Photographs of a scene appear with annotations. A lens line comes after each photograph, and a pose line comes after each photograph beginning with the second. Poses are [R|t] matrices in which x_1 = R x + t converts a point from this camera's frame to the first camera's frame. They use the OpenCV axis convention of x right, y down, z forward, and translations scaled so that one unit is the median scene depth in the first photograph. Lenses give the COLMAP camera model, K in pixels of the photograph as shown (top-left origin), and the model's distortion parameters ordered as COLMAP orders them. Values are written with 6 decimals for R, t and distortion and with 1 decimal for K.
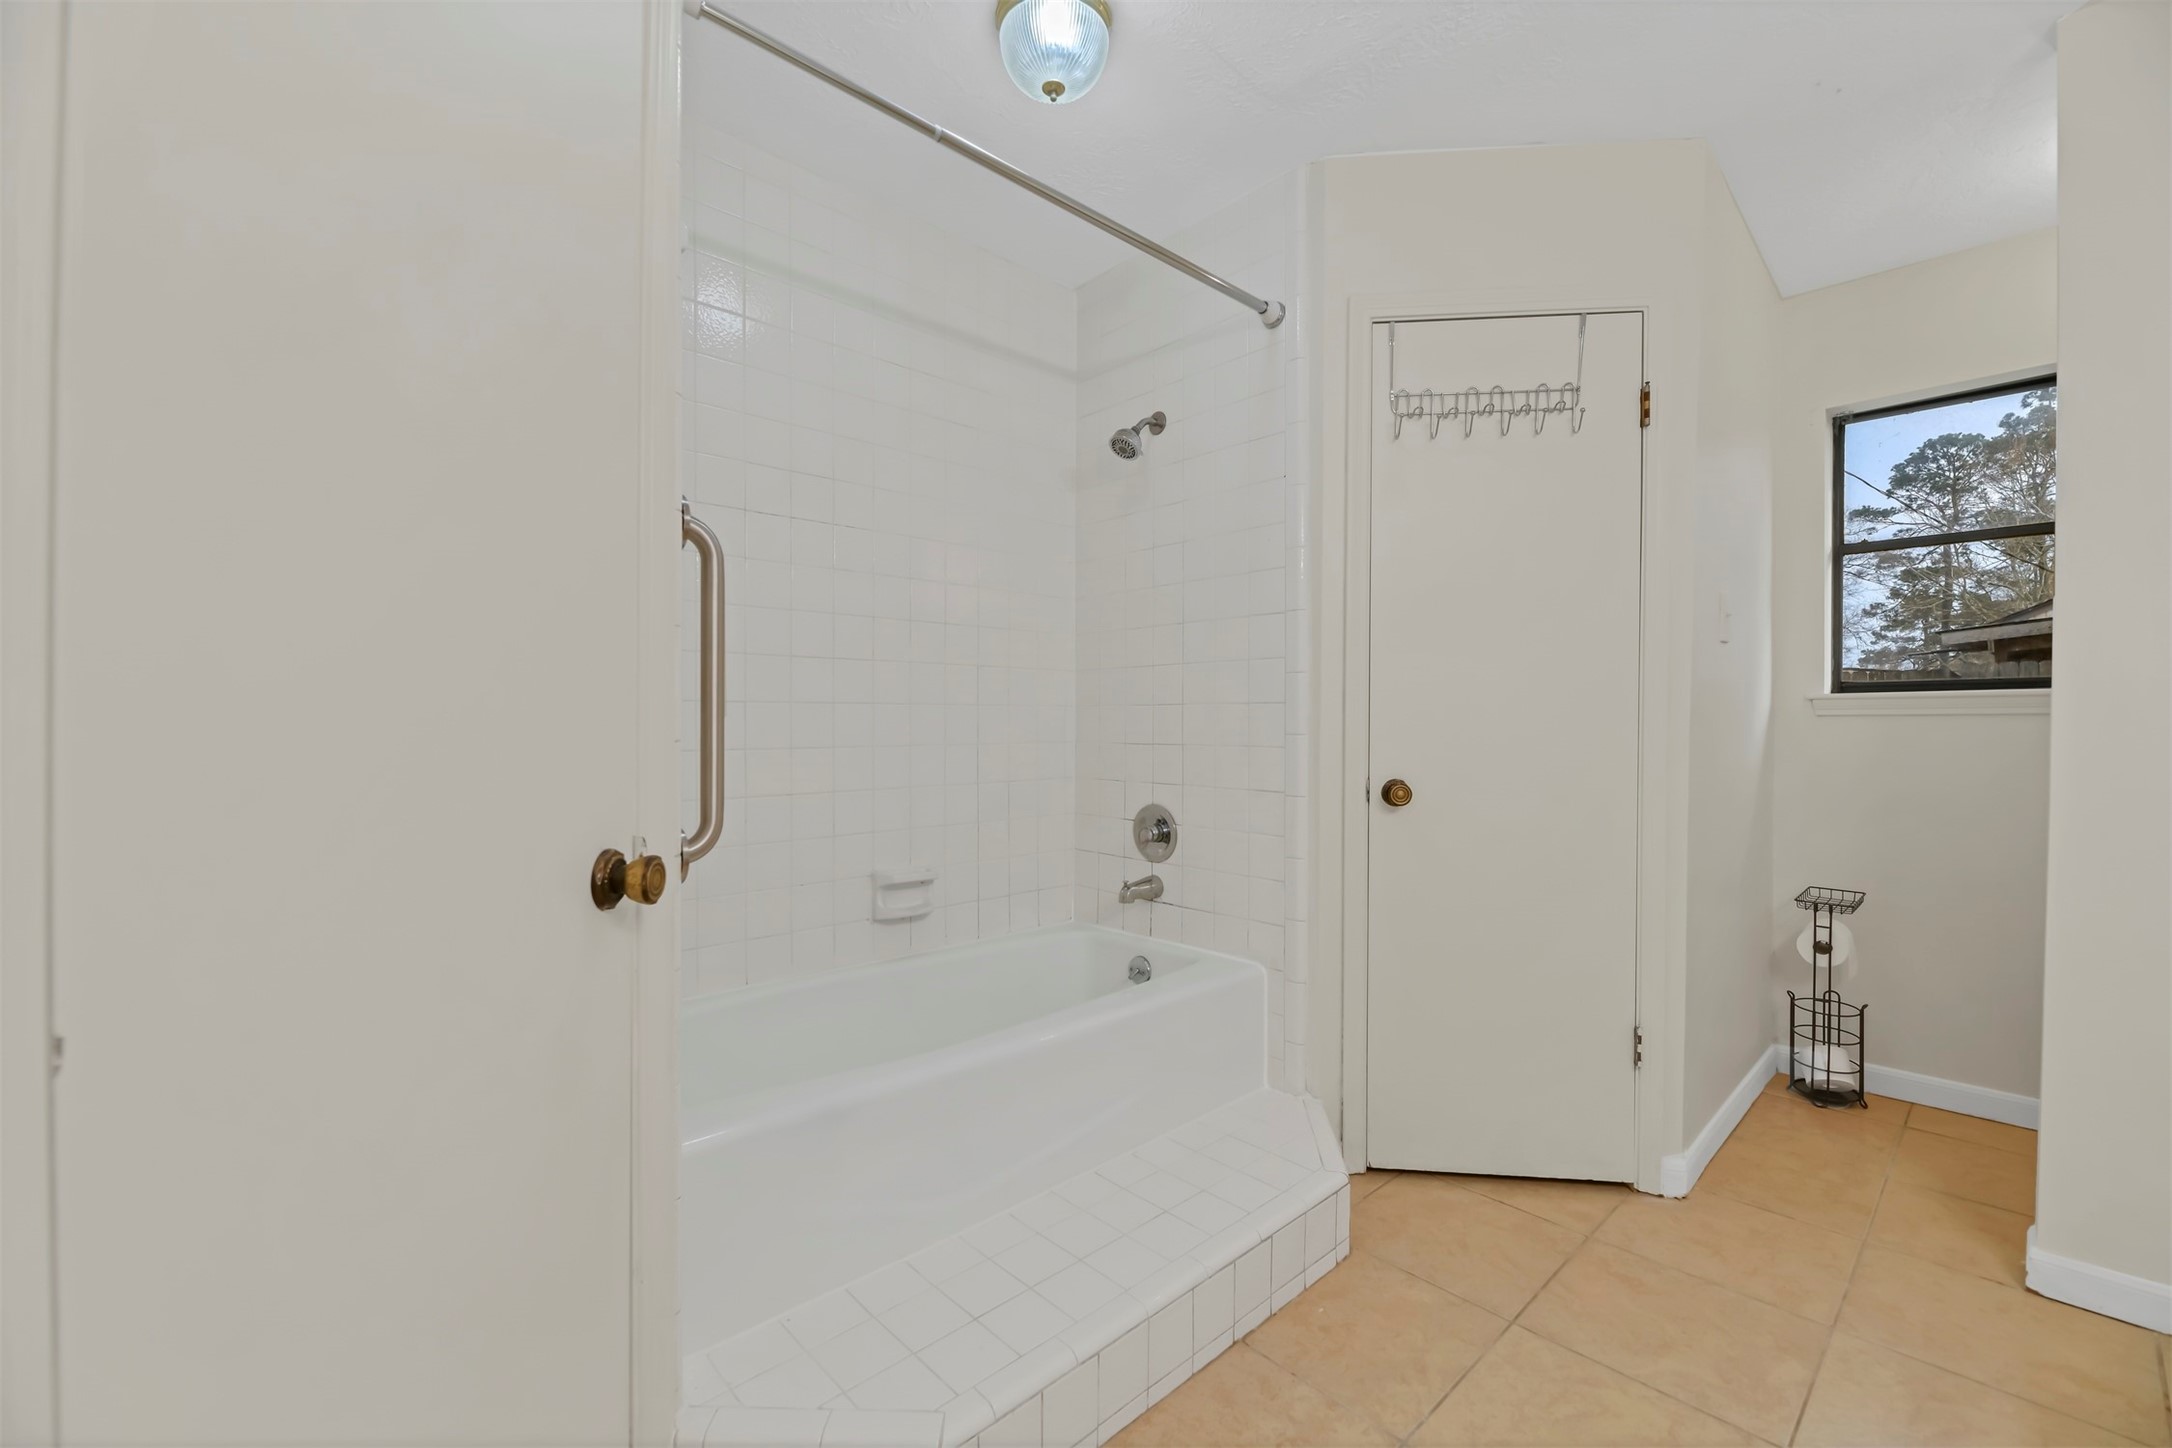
lens RADIAL K [[890.1, 0, 1085.2], [0, 890.1, 730.5], [0, 0, 1]] dist [0.001095, -0.000117]
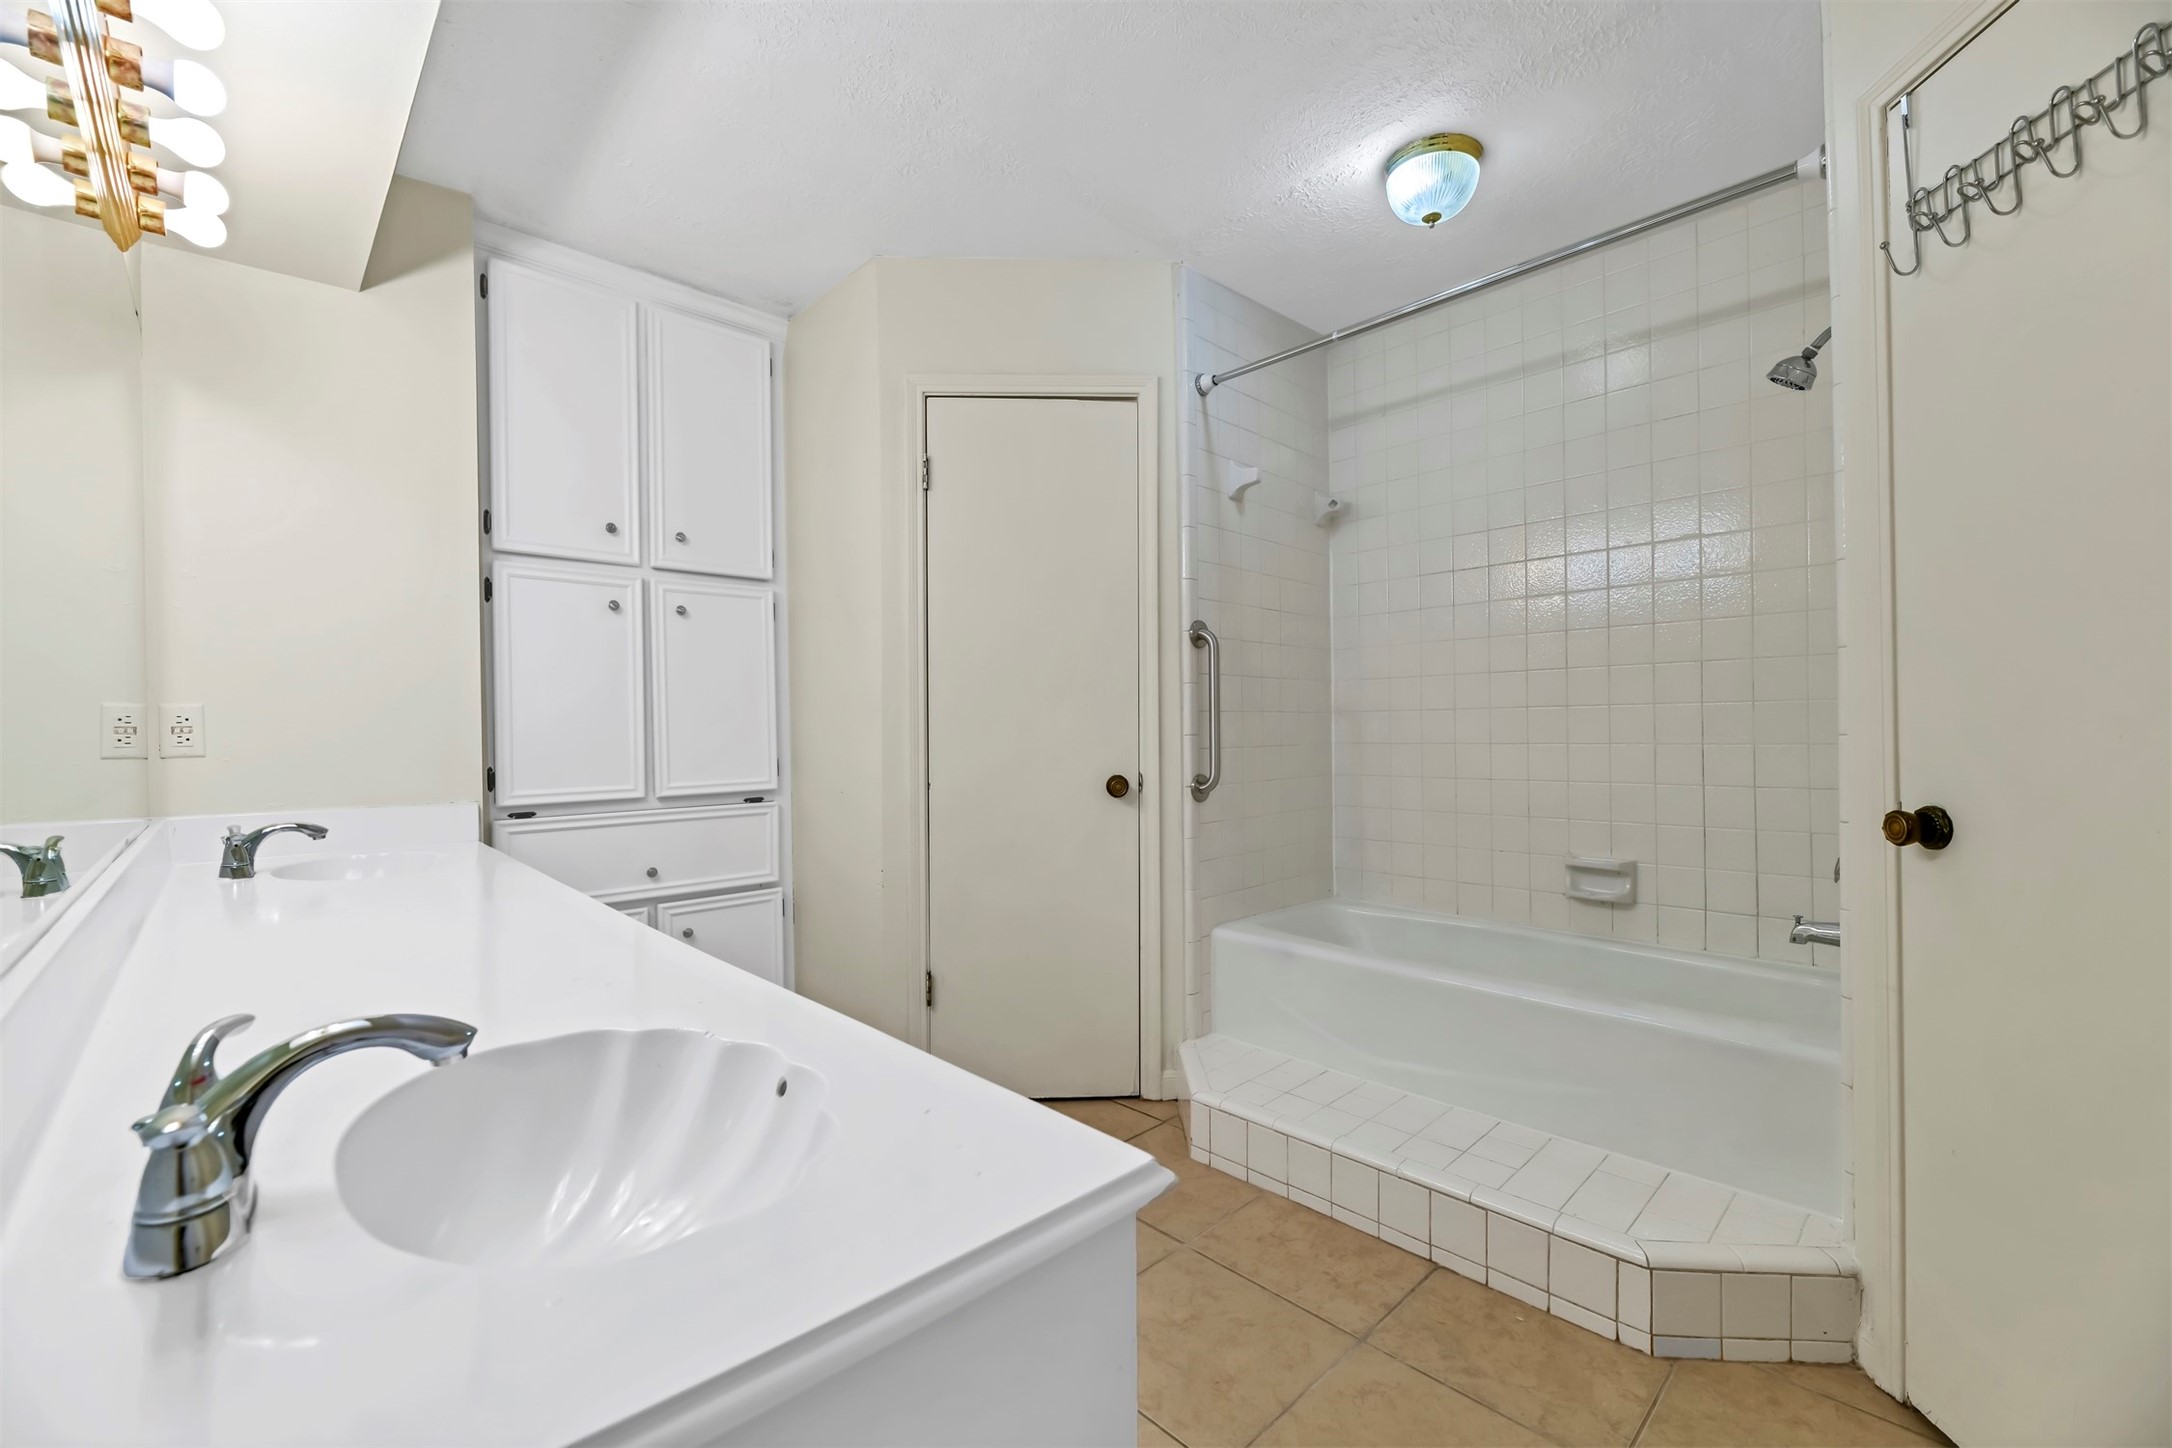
lens RADIAL K [[890.1, 0, 1085.2], [0, 890.1, 730.5], [0, 0, 1]] dist [0.001095, -0.000117]
pose [[0.018116, -0.001585, -0.999835, 0.921043], [-0.001506, 0.999998, -0.001613, 0.002983], [0.999835, 0.001535, 0.018113, 0.373748]]
